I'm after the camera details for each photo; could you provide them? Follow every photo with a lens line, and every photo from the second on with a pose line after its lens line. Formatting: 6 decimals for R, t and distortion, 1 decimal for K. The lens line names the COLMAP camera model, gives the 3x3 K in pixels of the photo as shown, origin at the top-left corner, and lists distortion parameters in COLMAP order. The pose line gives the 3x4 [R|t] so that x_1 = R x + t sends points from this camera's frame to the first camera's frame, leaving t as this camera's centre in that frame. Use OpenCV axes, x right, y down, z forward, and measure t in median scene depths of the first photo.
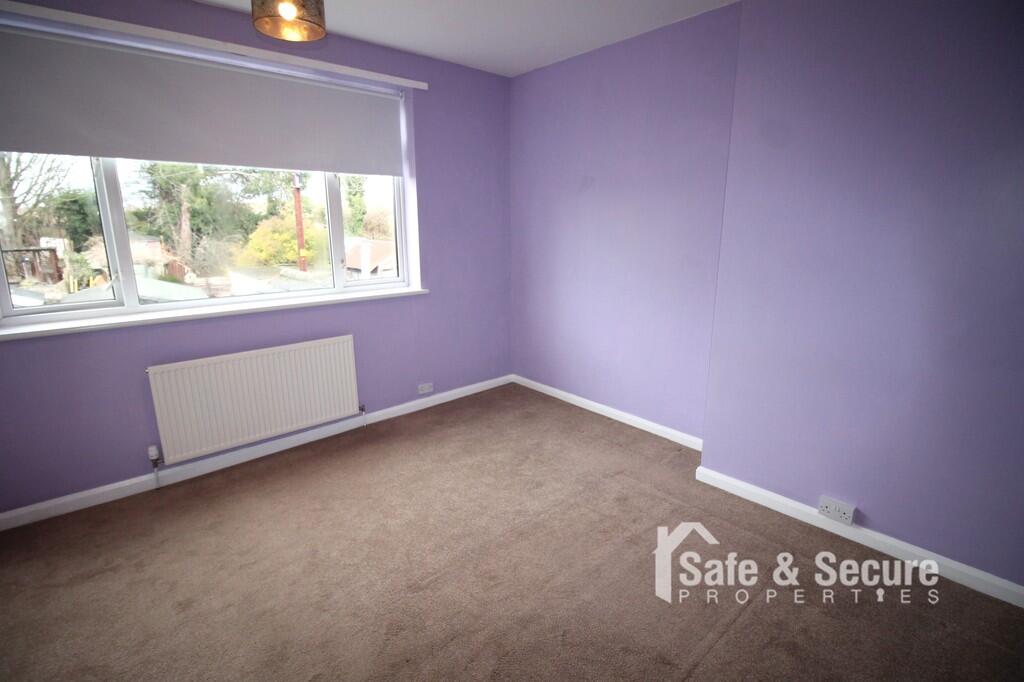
lens RADIAL K [[479.9, 0, 512.0], [0, 479.9, 341.0], [0, 0, 1]] dist [0.000674, -0.019471]
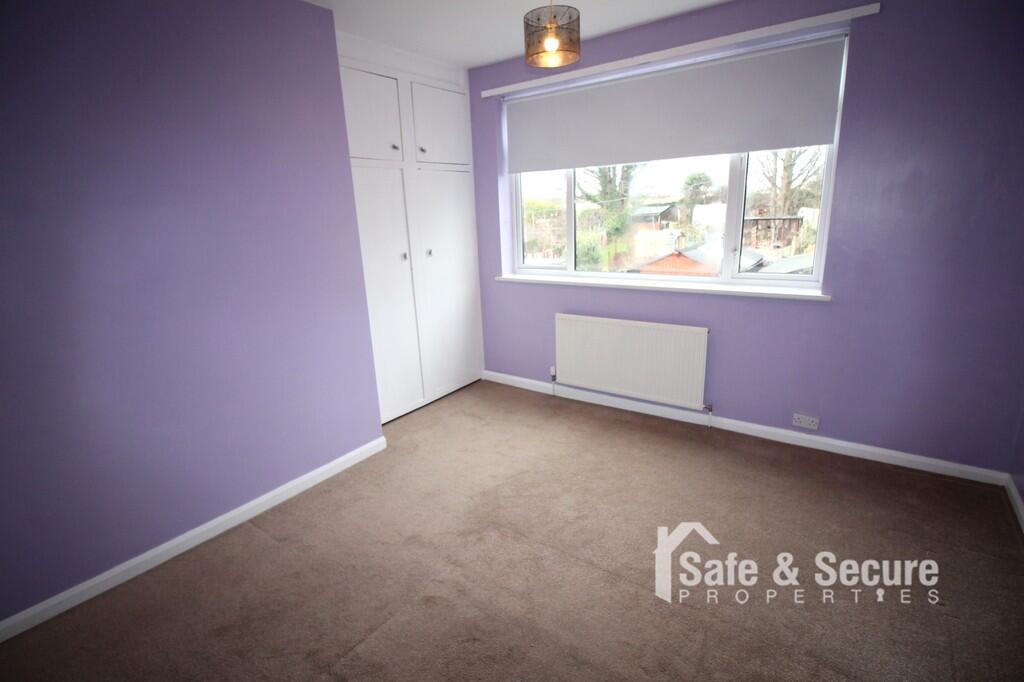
lens RADIAL K [[479.9, 0, 512.0], [0, 479.9, 341.0], [0, 0, 1]] dist [0.000674, -0.019471]
pose [[0.207189, 0.247386, -0.946506, 0.491784], [-0.187999, 0.959535, 0.209639, -0.115401], [0.960067, 0.134507, 0.245313, 0.403232]]
